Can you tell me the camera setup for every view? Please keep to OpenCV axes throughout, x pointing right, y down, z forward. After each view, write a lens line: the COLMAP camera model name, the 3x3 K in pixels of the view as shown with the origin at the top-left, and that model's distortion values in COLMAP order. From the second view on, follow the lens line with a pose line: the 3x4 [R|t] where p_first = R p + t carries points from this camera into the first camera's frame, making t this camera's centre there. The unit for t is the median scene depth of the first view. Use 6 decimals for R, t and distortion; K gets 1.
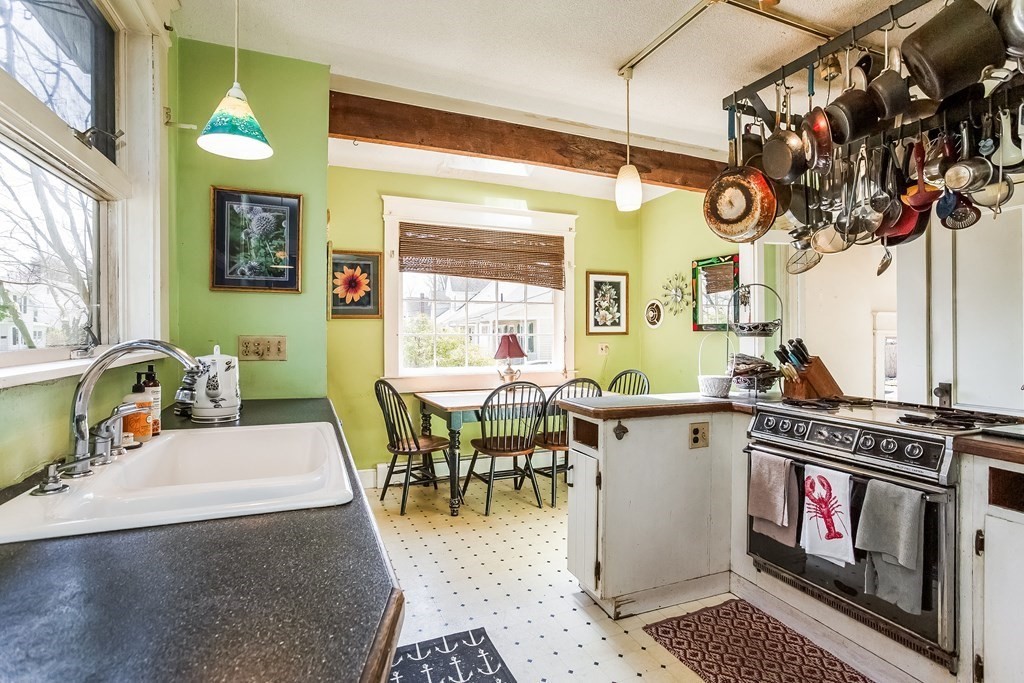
lens RADIAL K [[495.3, 0, 518.2], [0, 495.3, 334.5], [0, 0, 1]] dist [-0.012933, 0.000217]
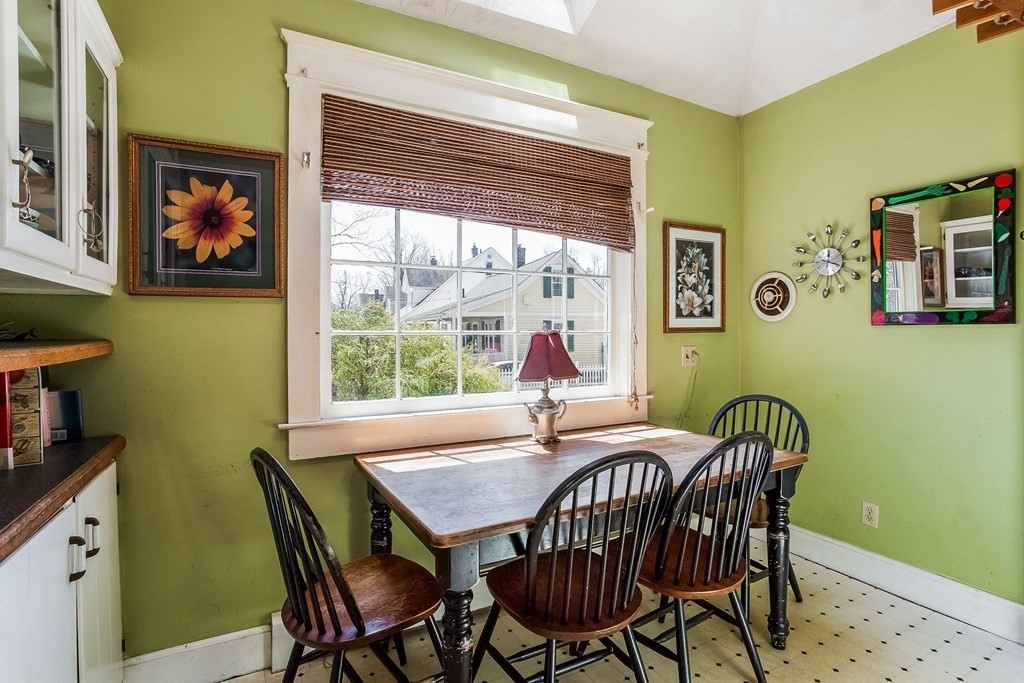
lens RADIAL K [[495.3, 0, 518.2], [0, 495.3, 334.5], [0, 0, 1]] dist [-0.012933, 0.000217]
pose [[0.996241, -0.002779, 0.086584, -0.085519], [0.002467, 0.999990, 0.003703, 0.001042], [-0.086593, -0.003475, 0.996238, 0.463022]]
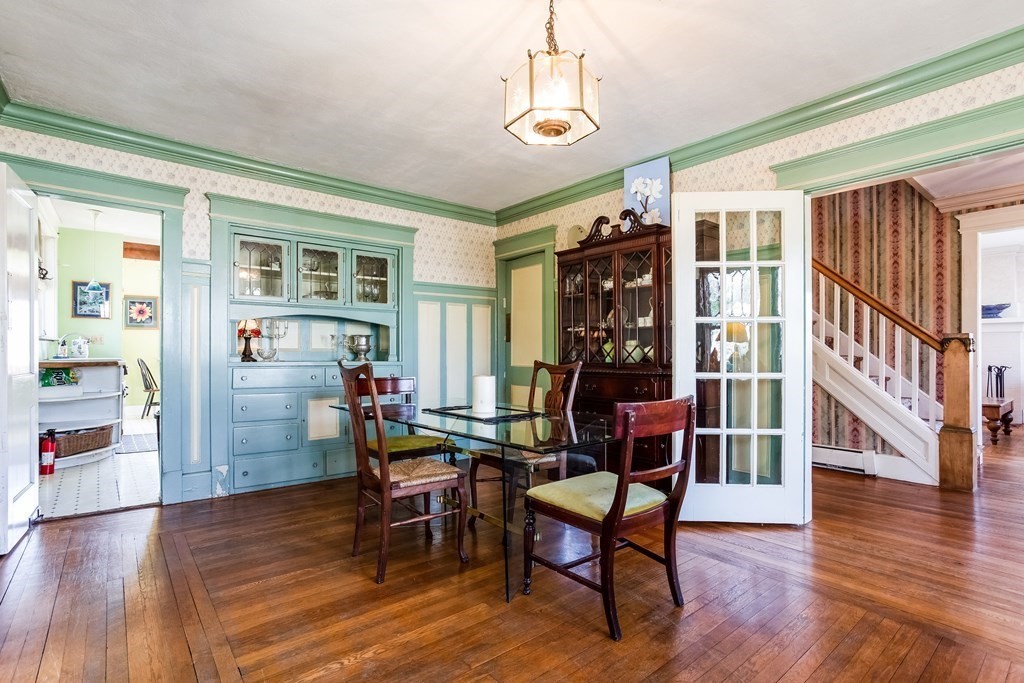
lens RADIAL K [[483.7, 0, 514.3], [0, 483.7, 348.9], [0, 0, 1]] dist [-0.000195, 0.000233]
pose [[0.961202, -0.000141, 0.275845, 0.506813], [0.000324, 1.000000, -0.000619, 0.043116], [-0.275845, 0.000685, 0.961202, -1.143558]]
